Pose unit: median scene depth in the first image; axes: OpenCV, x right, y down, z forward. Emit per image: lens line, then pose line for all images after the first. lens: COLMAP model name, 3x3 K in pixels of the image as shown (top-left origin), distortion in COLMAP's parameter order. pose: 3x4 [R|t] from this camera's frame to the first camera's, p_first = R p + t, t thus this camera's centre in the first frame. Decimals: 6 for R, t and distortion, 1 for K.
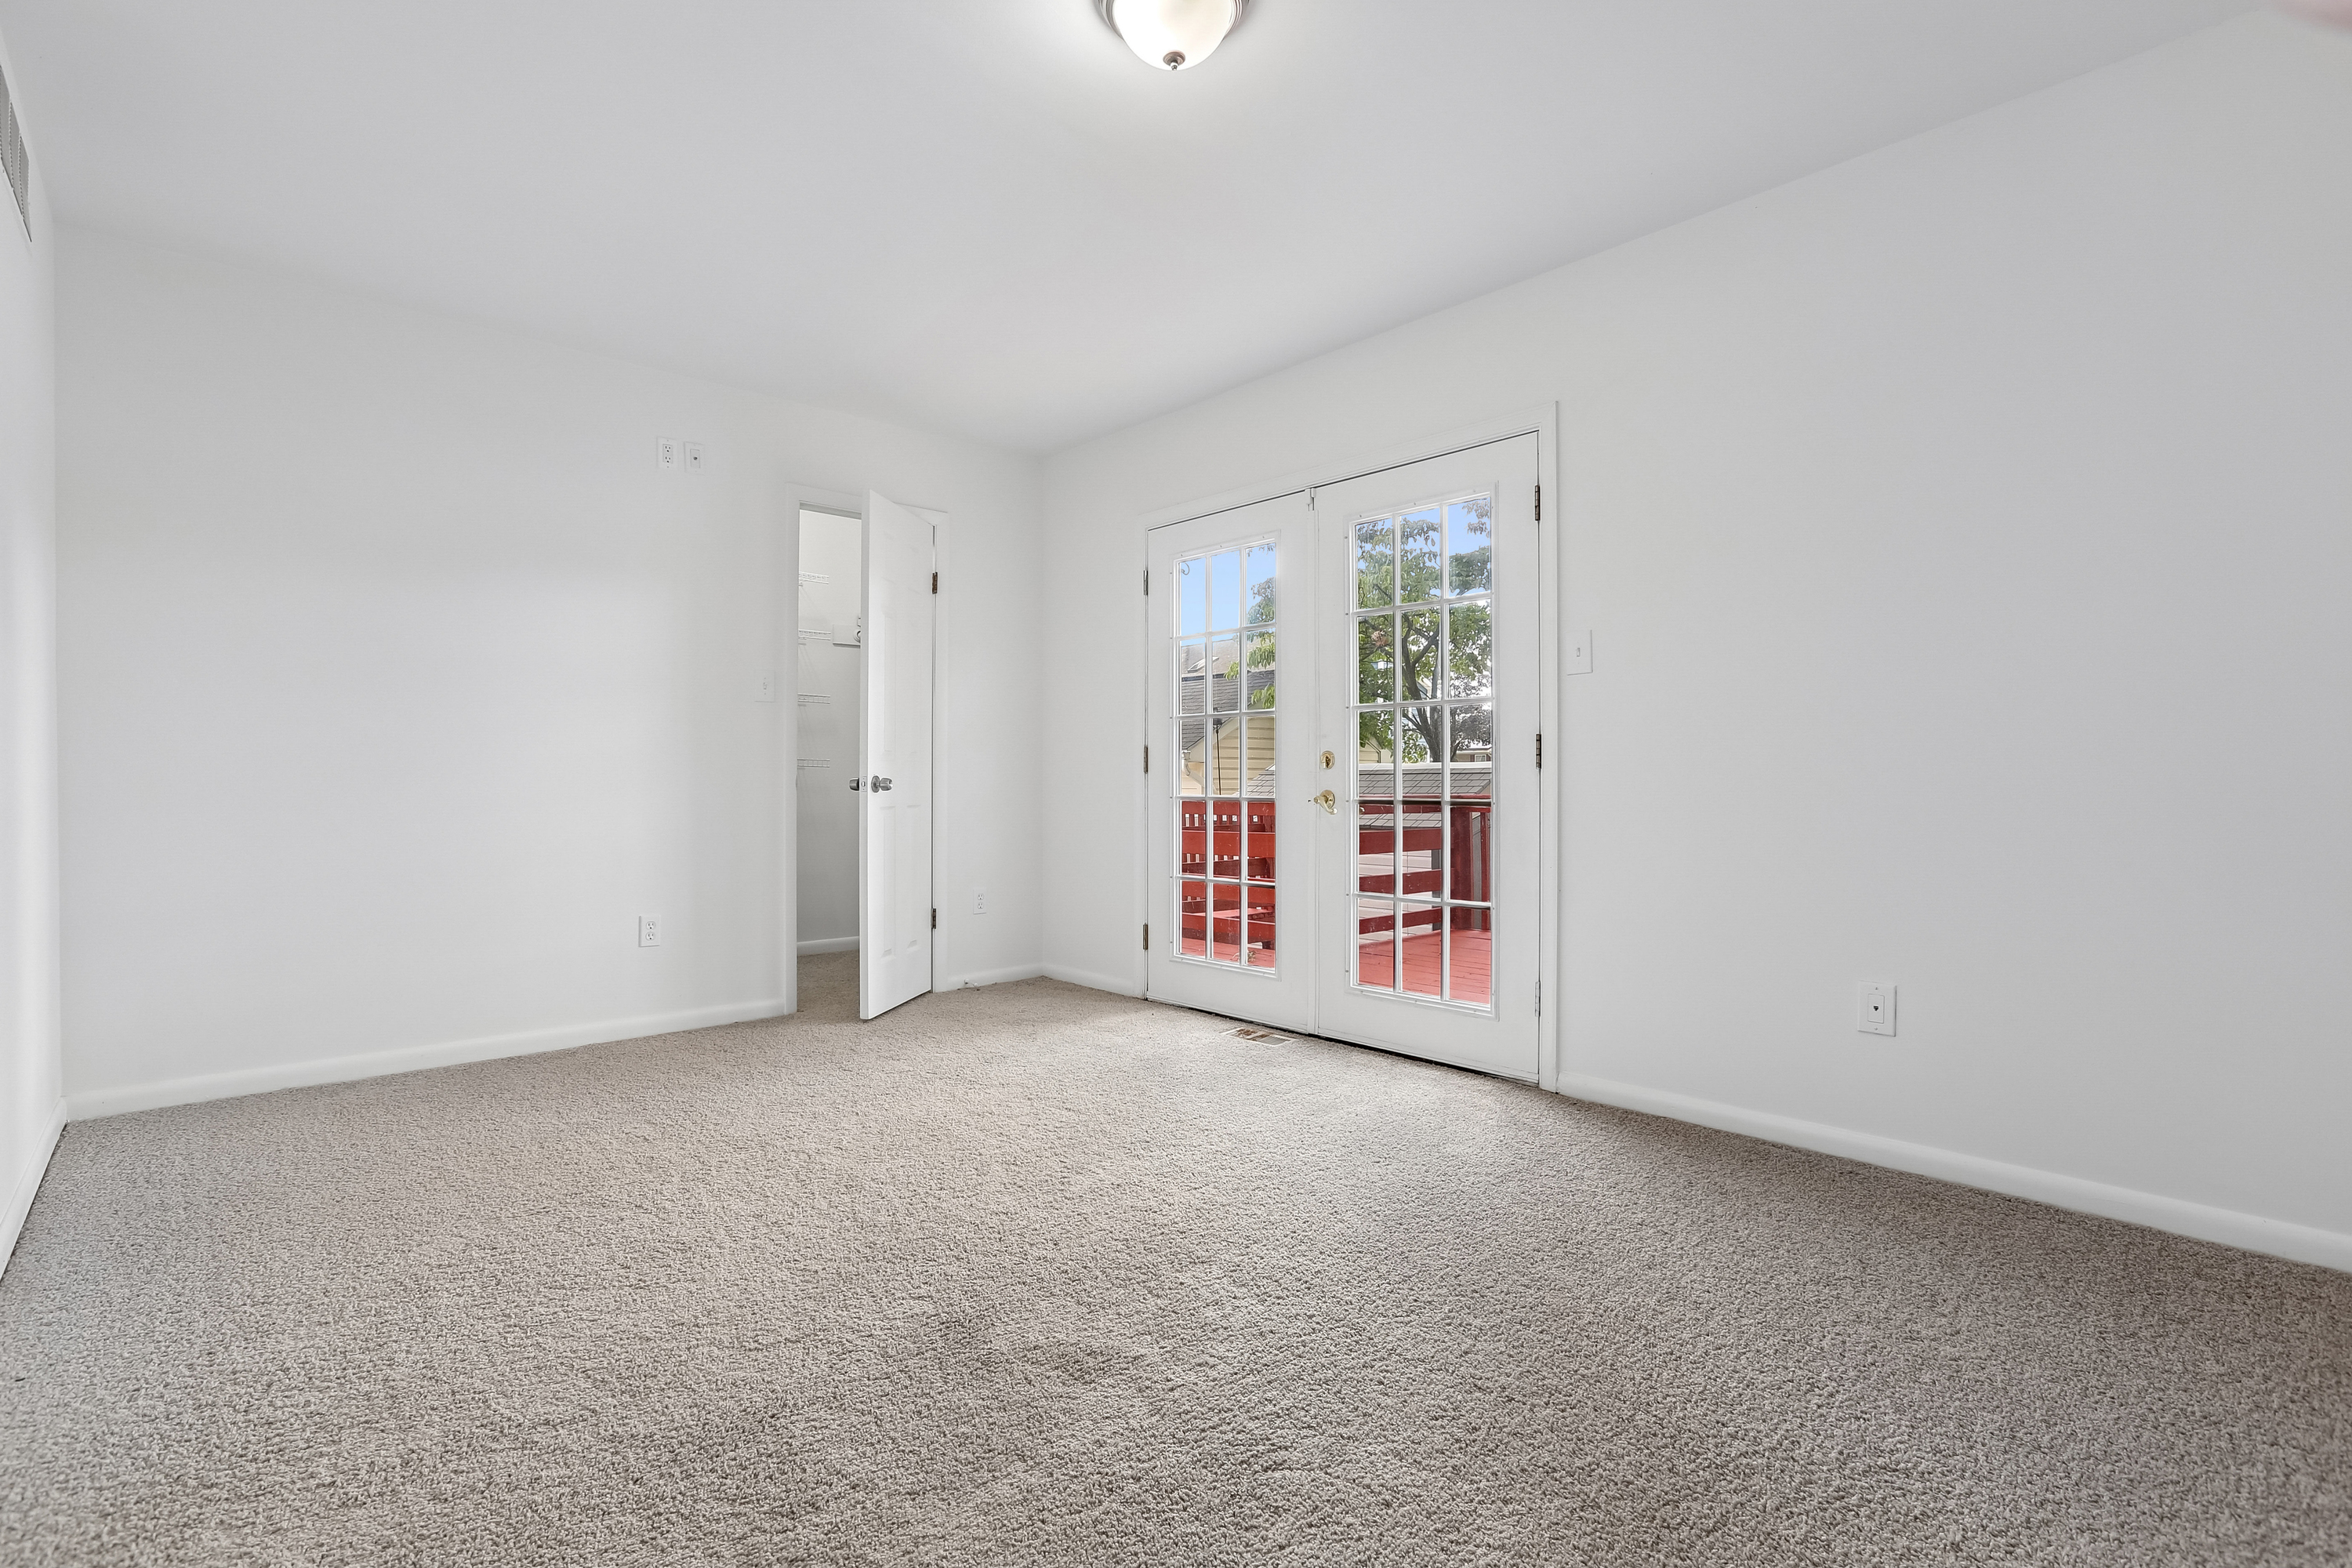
lens RADIAL K [[1082.5, 0, 1176.0], [0, 1082.5, 784.0], [0, 0, 1]] dist [0.001537, 0.000515]
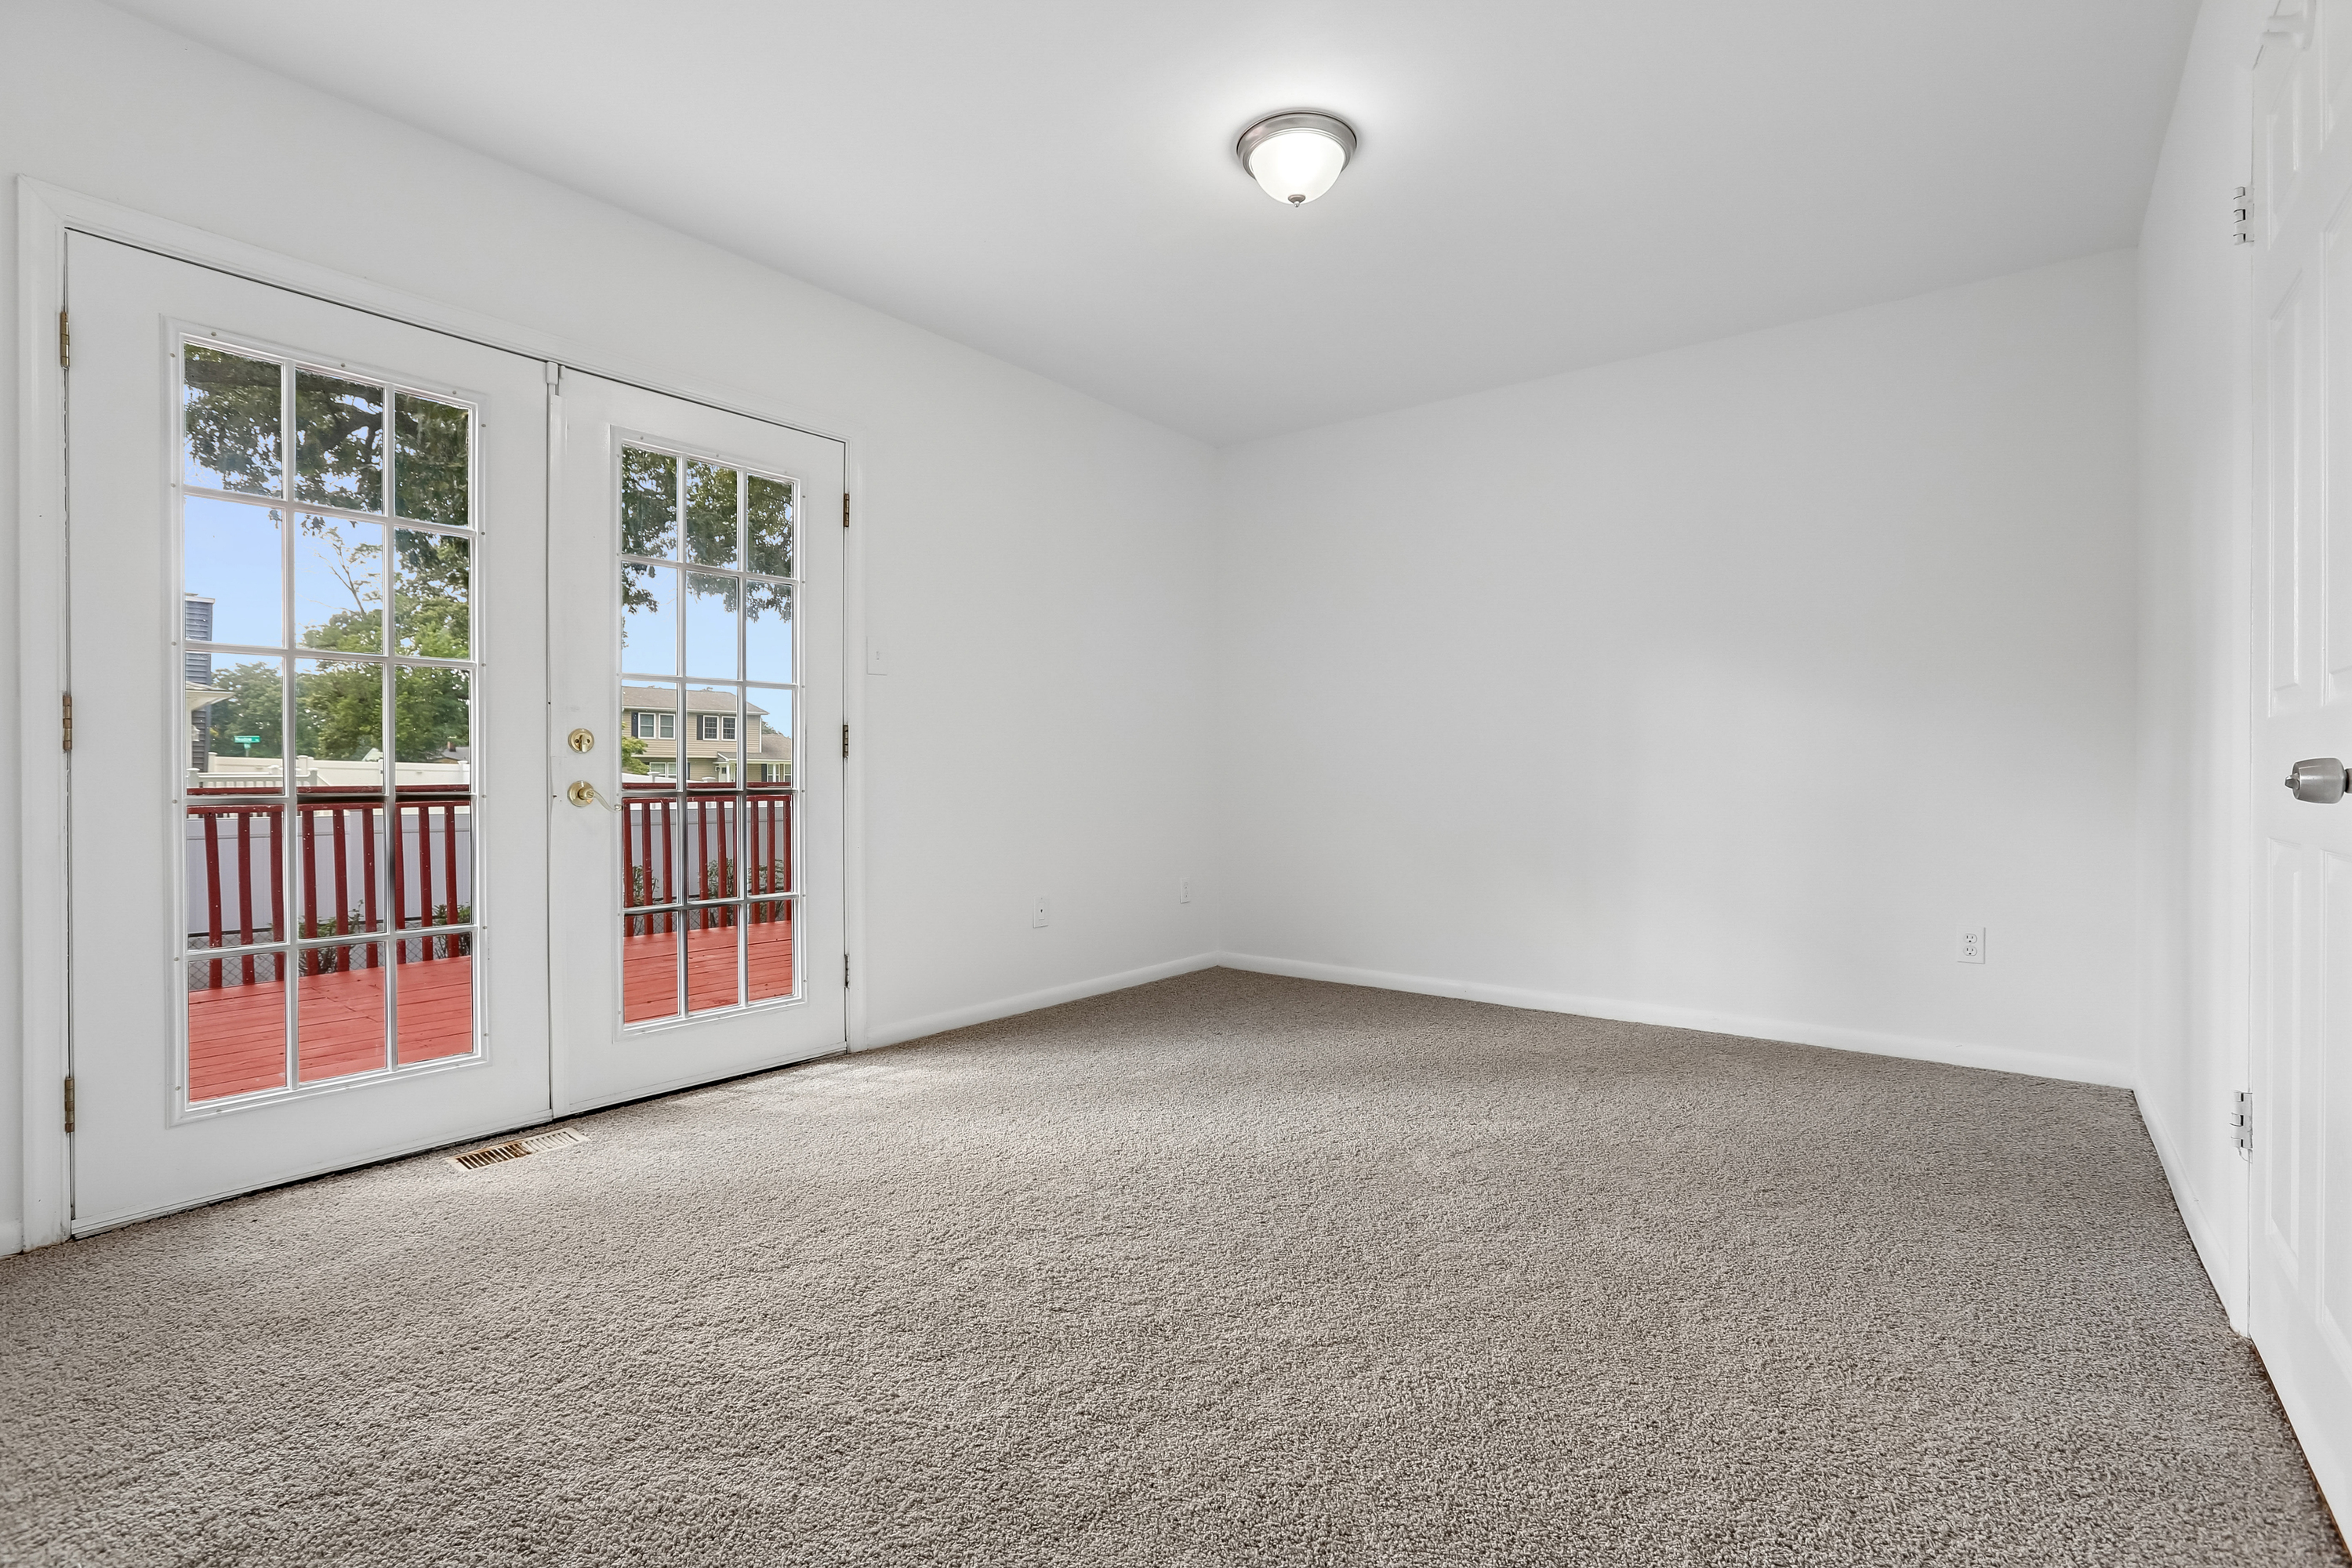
lens RADIAL K [[1082.5, 0, 1176.0], [0, 1082.5, 784.0], [0, 0, 1]] dist [0.001537, 0.000515]
pose [[-0.157871, -0.027032, 0.987090, -0.732055], [-0.013427, 0.999592, 0.025227, -0.018033], [-0.987368, -0.009271, -0.158170, 0.798860]]
